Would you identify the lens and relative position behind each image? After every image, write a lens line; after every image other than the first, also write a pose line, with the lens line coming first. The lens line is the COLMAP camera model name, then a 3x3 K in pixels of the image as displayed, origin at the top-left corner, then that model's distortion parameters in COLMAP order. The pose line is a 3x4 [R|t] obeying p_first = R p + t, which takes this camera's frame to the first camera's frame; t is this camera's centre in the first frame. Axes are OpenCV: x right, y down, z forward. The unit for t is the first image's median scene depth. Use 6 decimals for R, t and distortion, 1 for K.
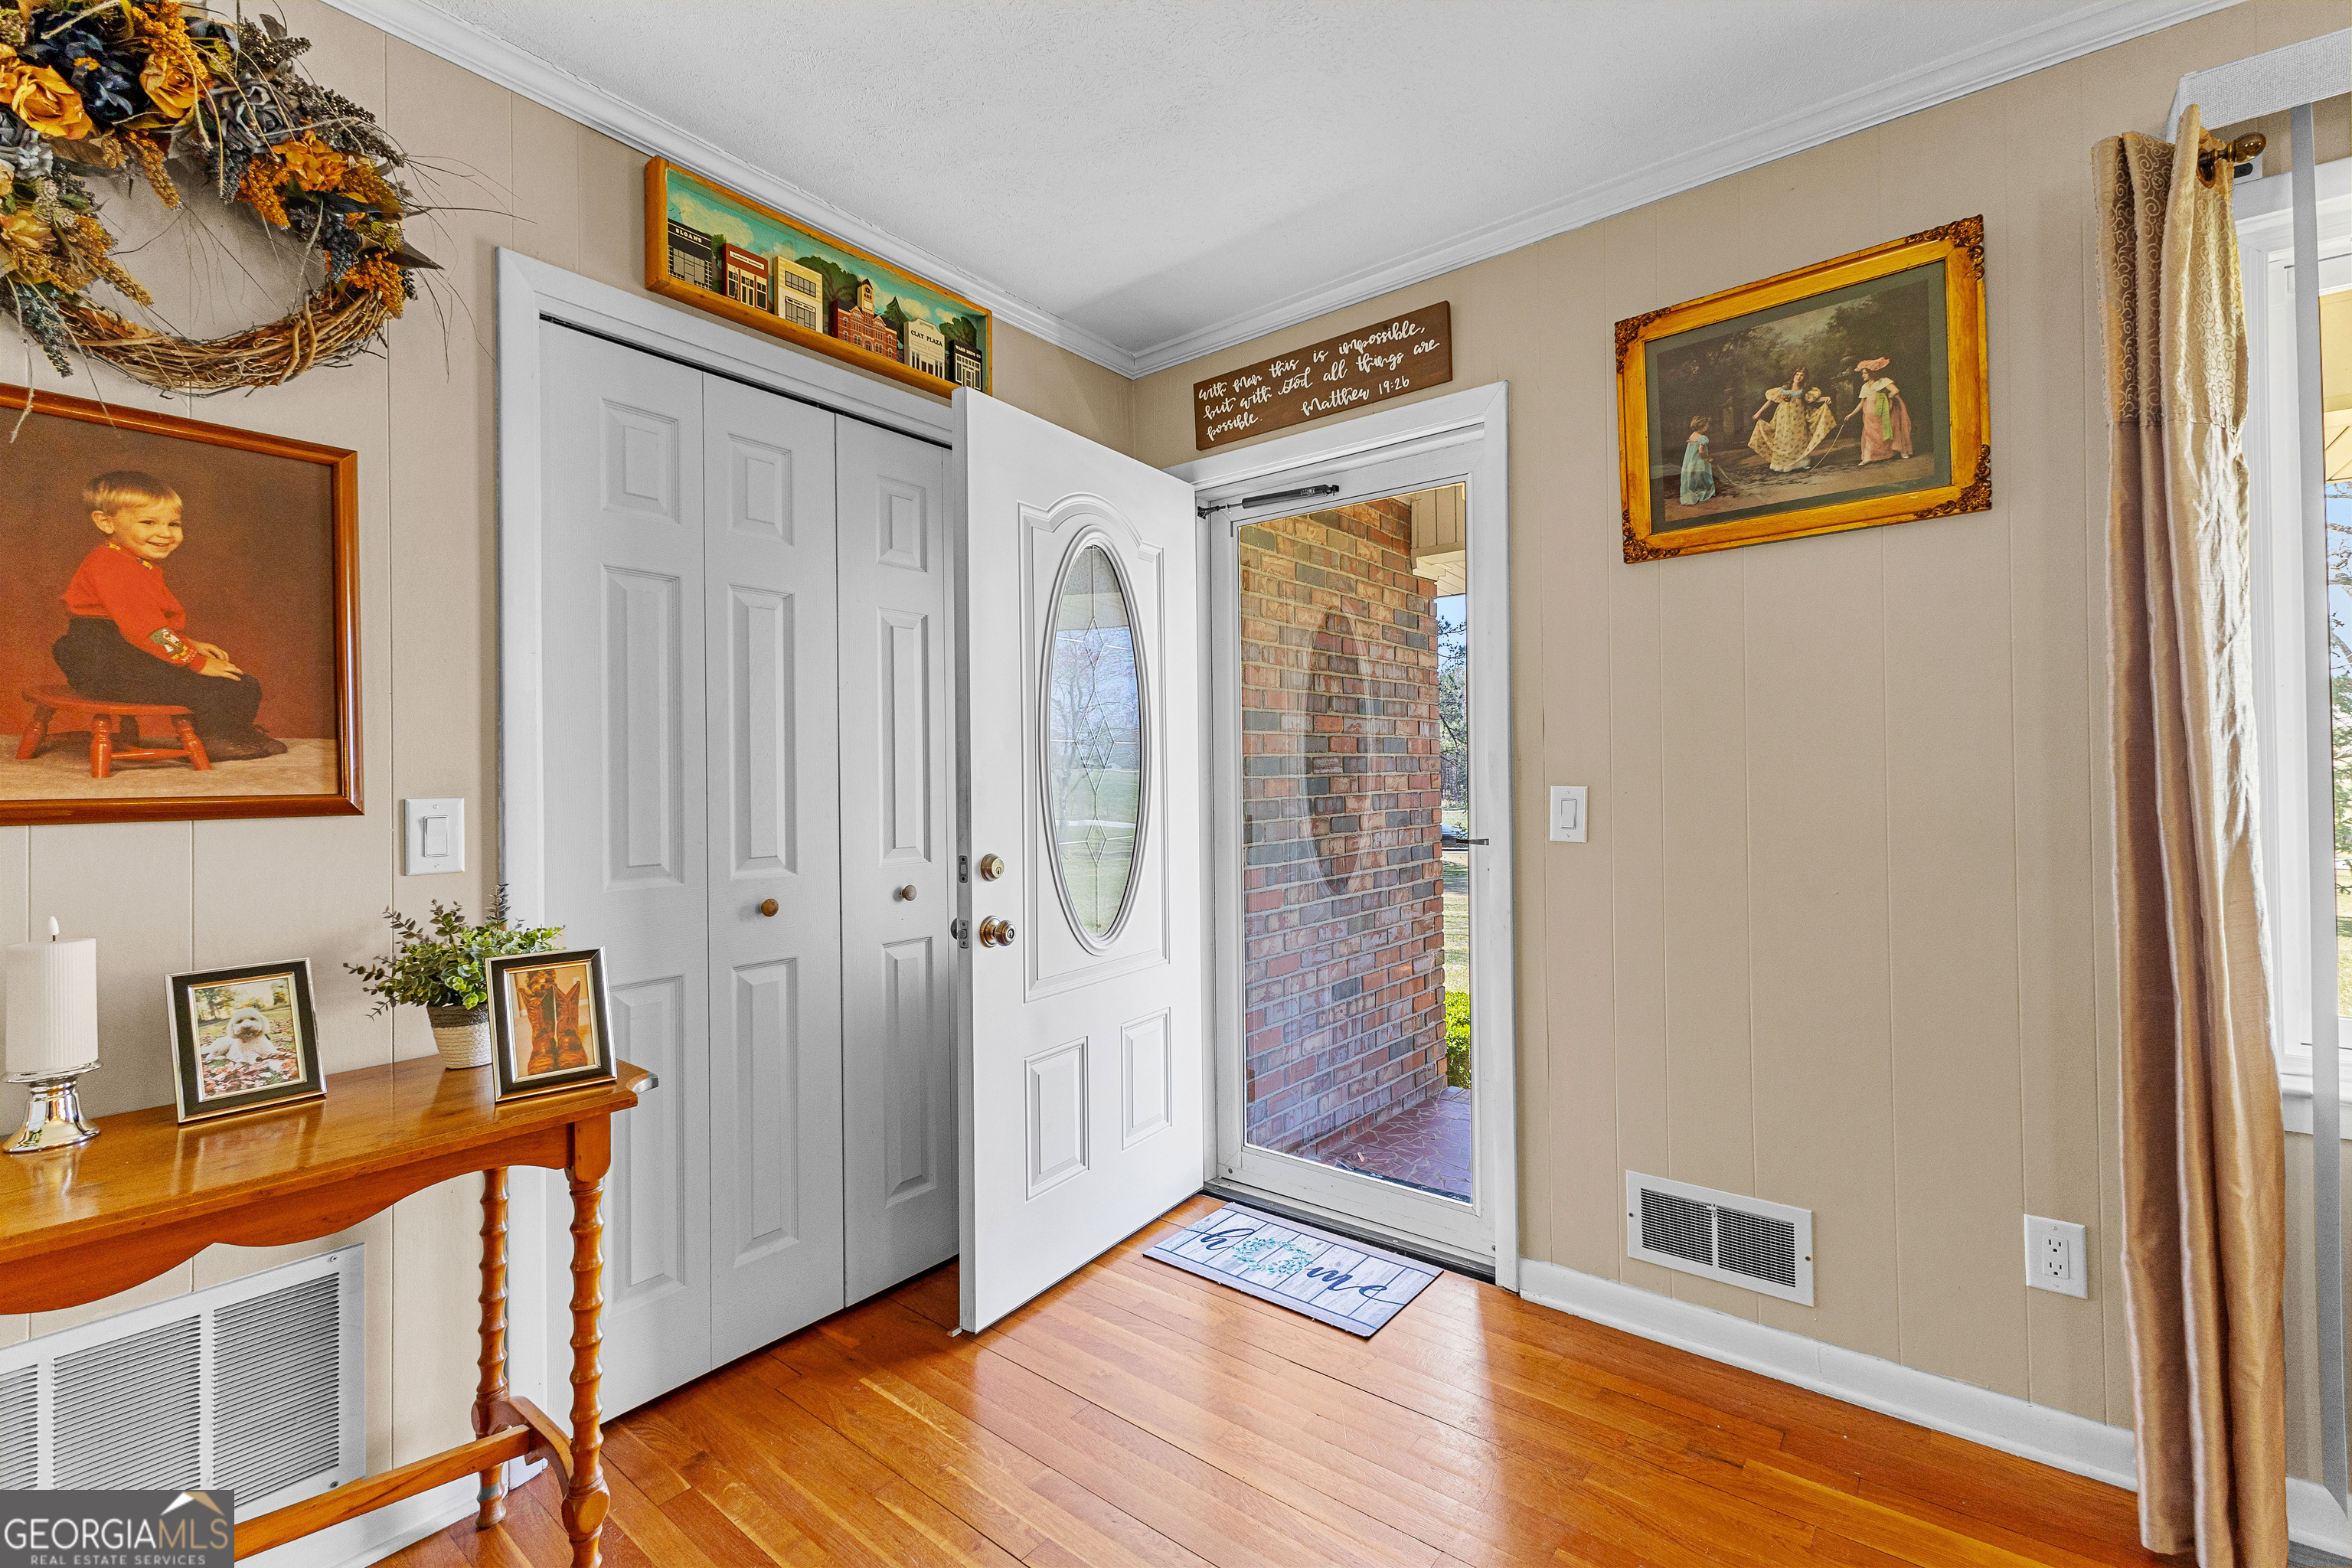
lens RADIAL K [[1014.5, 0, 1181.9], [0, 1014.5, 770.5], [0, 0, 1]] dist [0.006026, -0.002379]
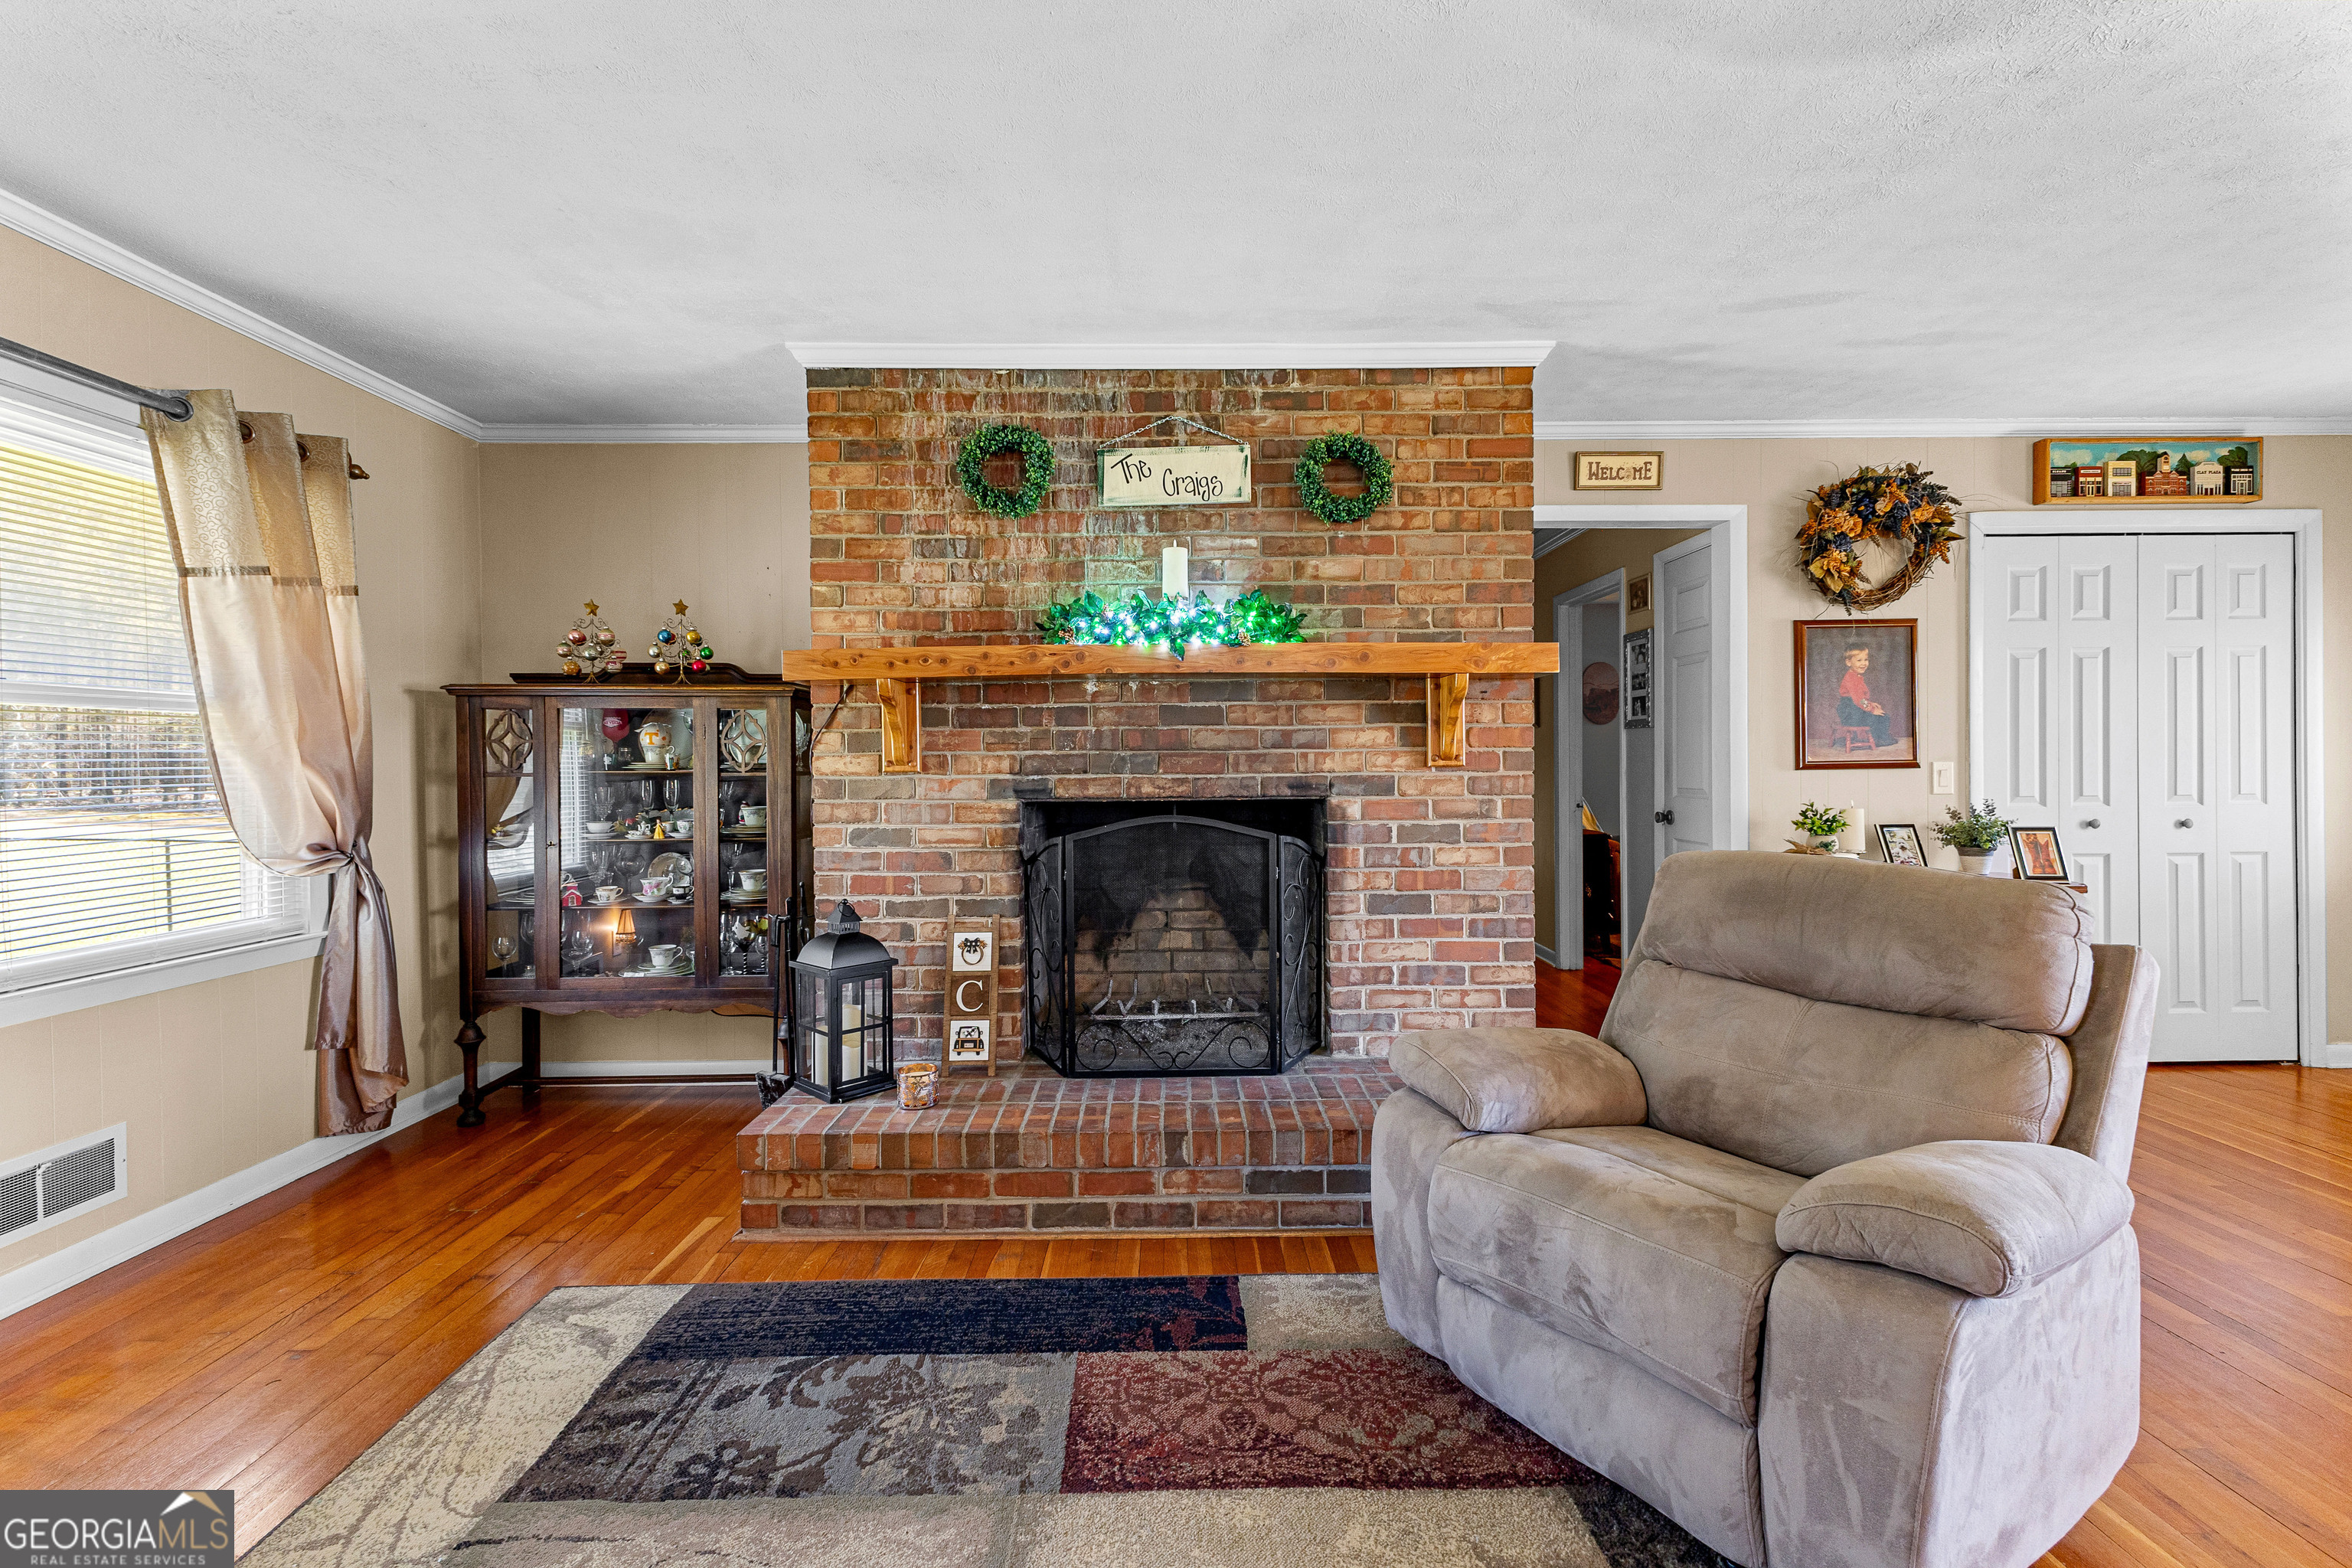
lens RADIAL K [[1014.5, 0, 1163.3], [0, 1014.5, 778.1], [0, 0, 1]] dist [0.006026, -0.002379]
pose [[0.623288, 0.017369, -0.781800, -0.030315], [0.009547, 0.999510, 0.029817, -0.023197], [0.781934, -0.026048, 0.622817, -1.981120]]
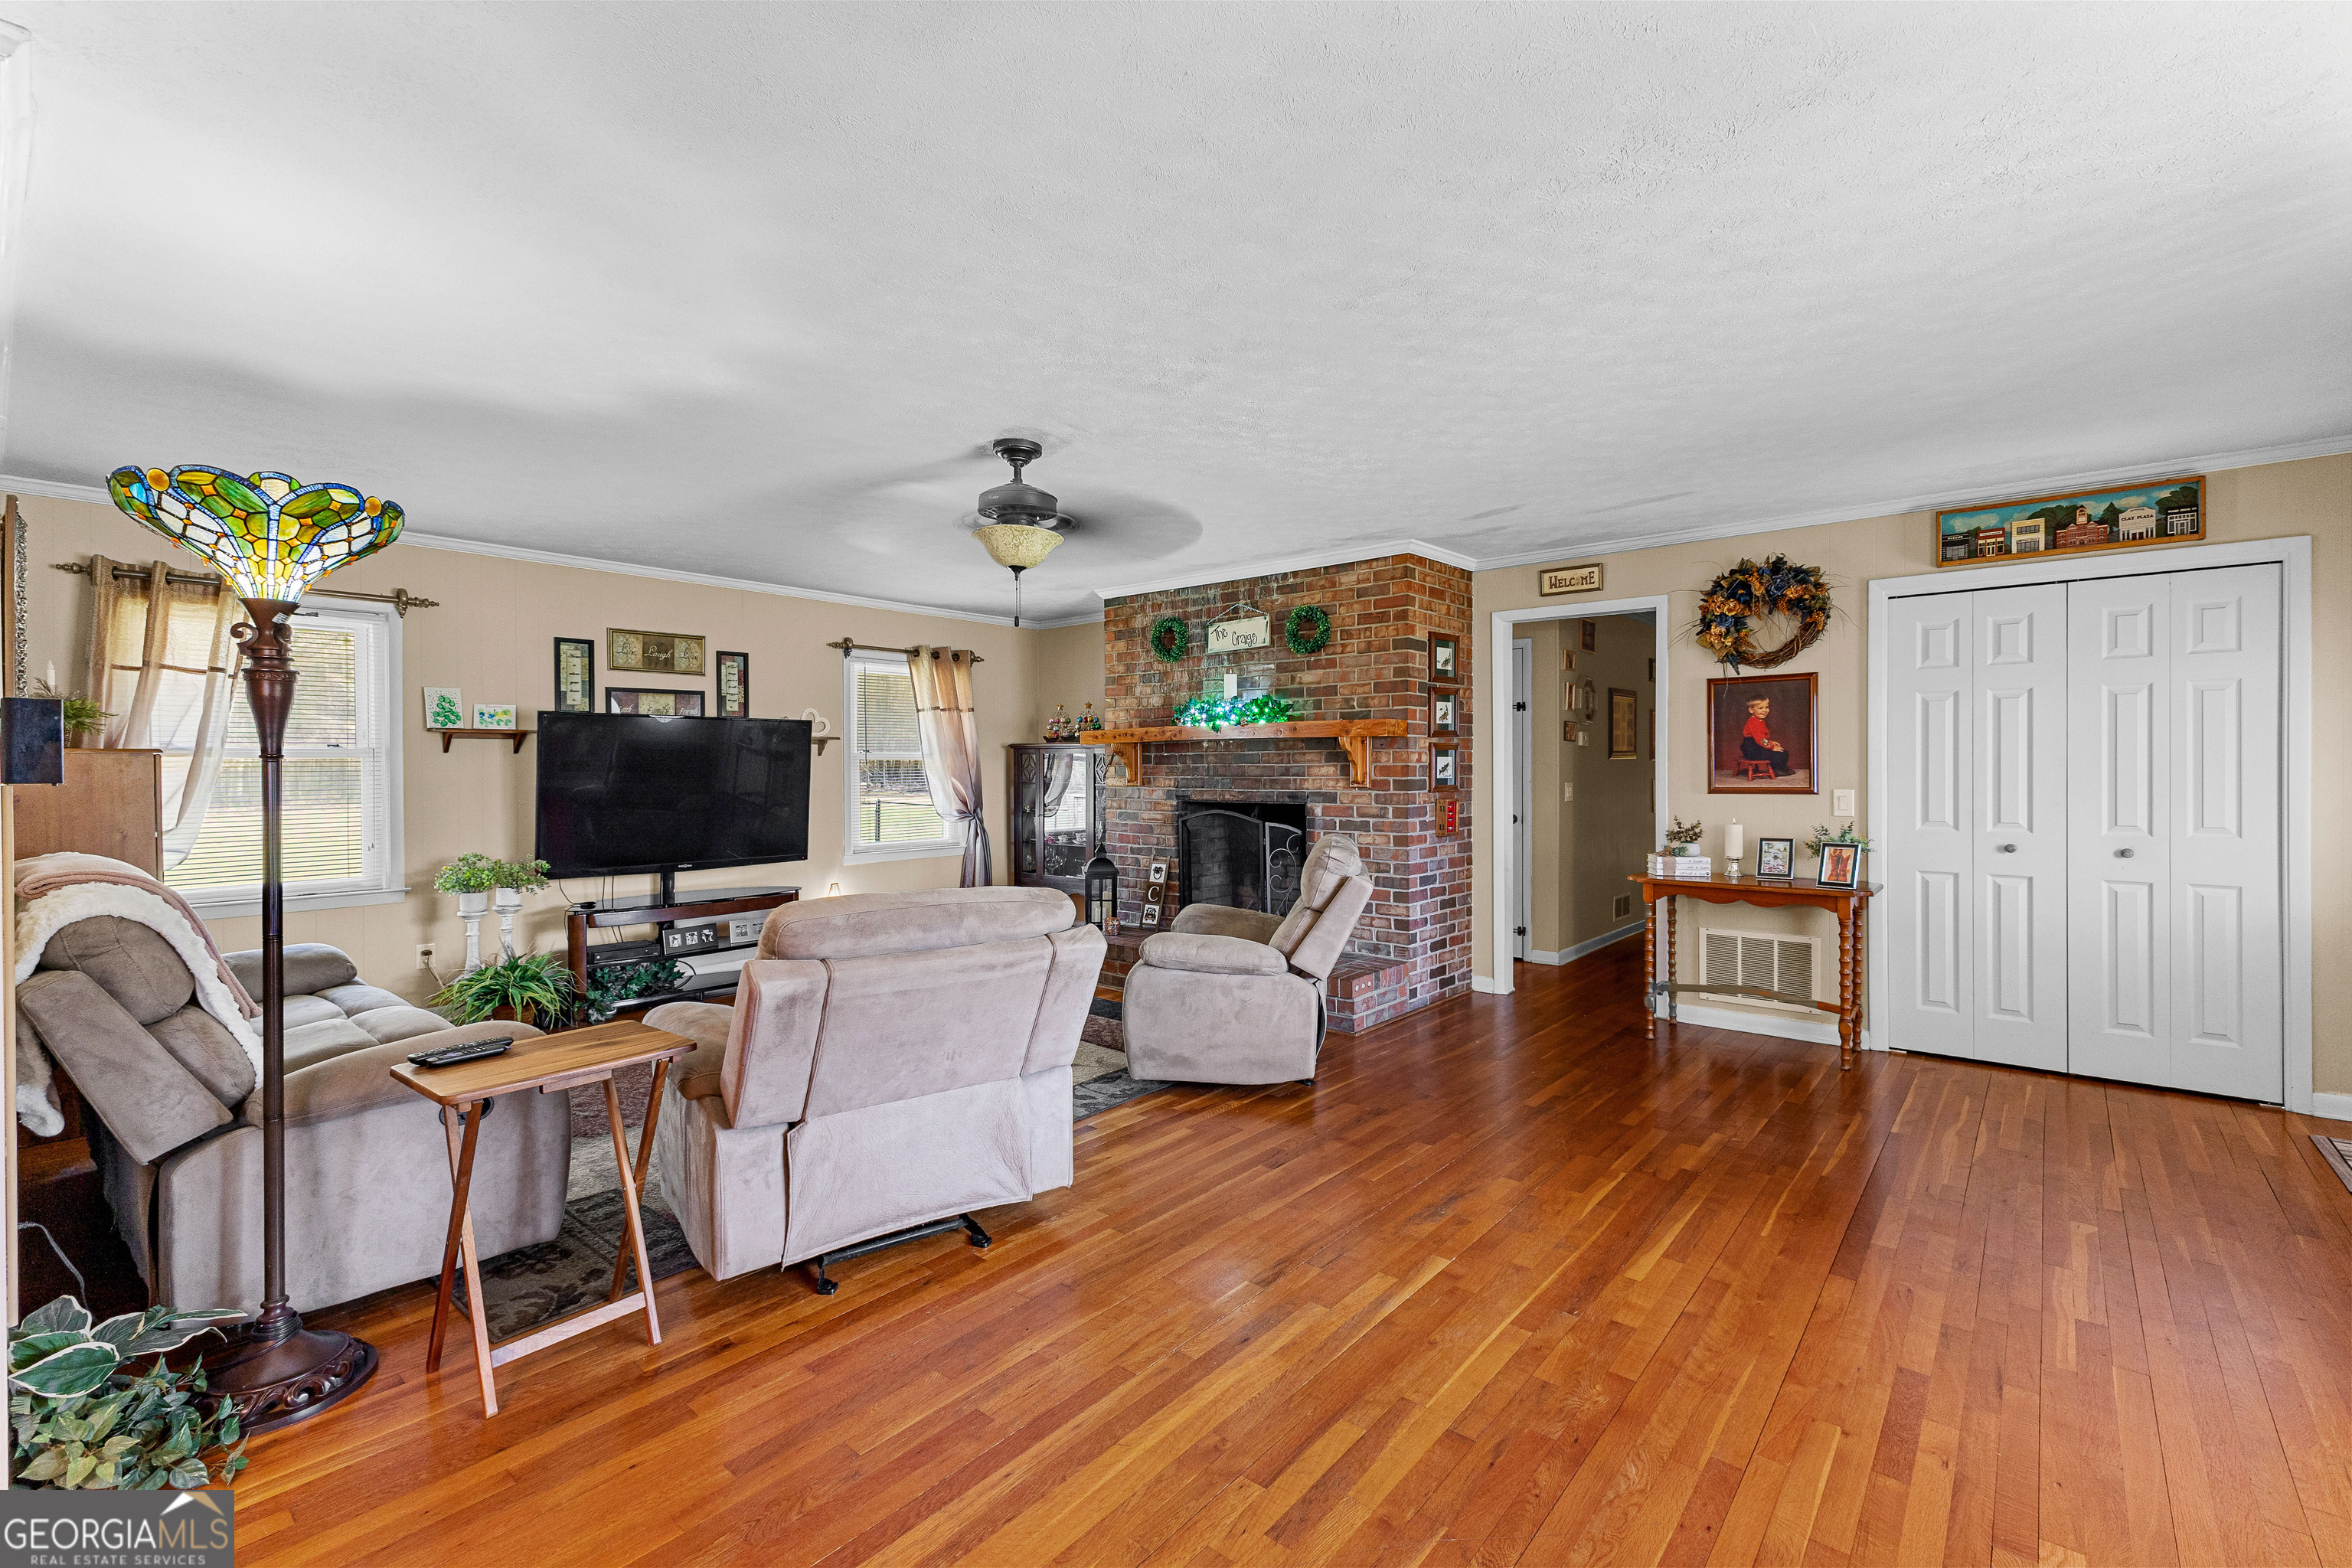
lens RADIAL K [[1014.5, 0, 1192.9], [0, 1014.5, 777.3], [0, 0, 1]] dist [0.006026, -0.002379]
pose [[-0.033378, 0.020893, -0.999224, 2.288069], [0.014819, 0.999682, 0.020408, -0.097163], [0.999333, -0.014126, -0.033677, -0.751242]]
